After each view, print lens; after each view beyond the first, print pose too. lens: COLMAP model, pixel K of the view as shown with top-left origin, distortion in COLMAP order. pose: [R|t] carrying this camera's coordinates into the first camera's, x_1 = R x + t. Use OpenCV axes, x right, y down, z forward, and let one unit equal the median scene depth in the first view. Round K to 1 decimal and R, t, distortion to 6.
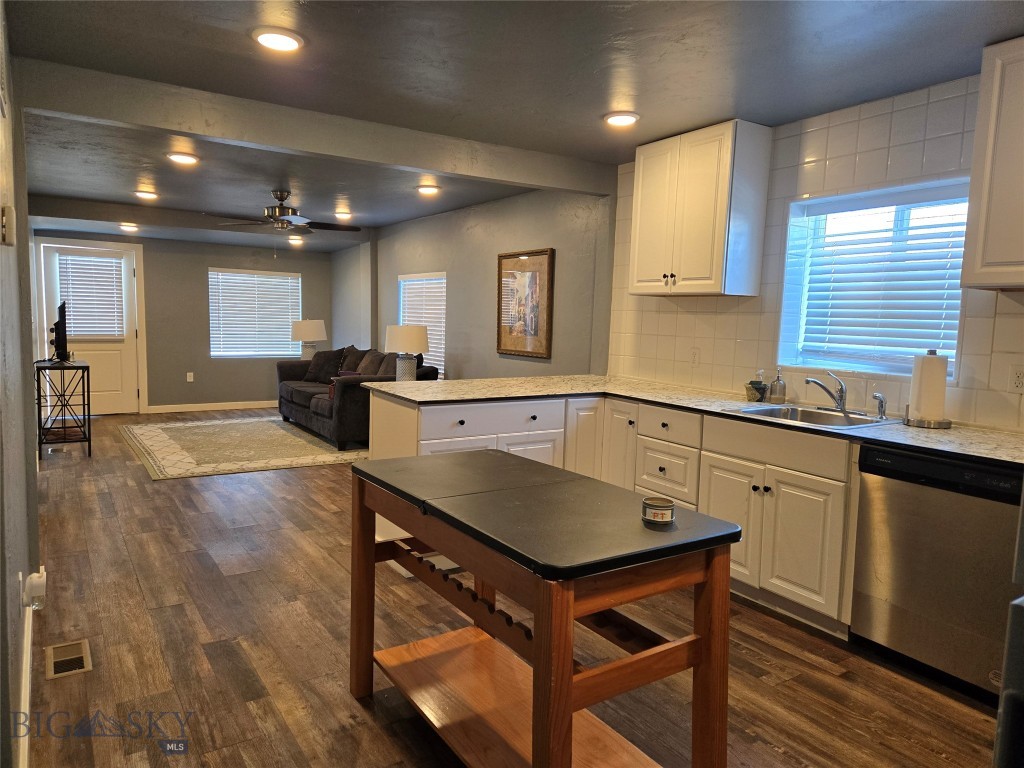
lens RADIAL K [[681.6, 0, 515.7], [0, 681.6, 381.8], [0, 0, 1]] dist [0.071688, -0.053706]
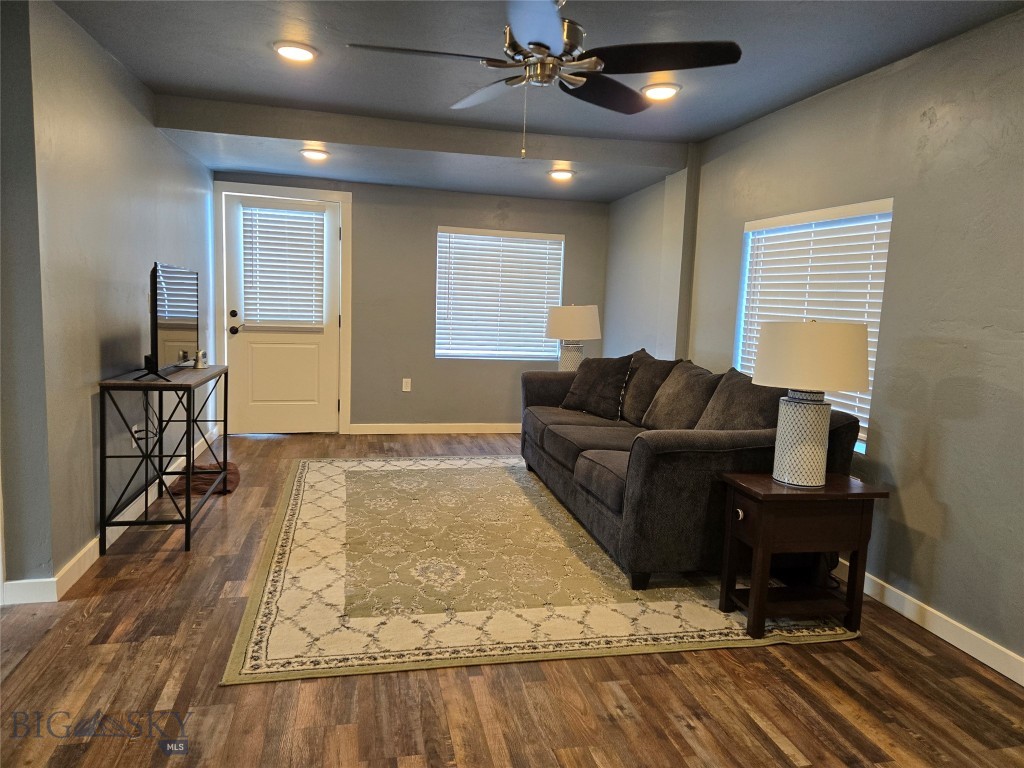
lens RADIAL K [[681.6, 0, 514.3], [0, 681.6, 383.3], [0, 0, 1]] dist [0.071688, -0.053706]
pose [[0.936555, 0.057678, -0.345743, -0.140055], [-0.050505, 0.998281, 0.029726, -0.036959], [0.346863, -0.010378, 0.937858, 0.417695]]
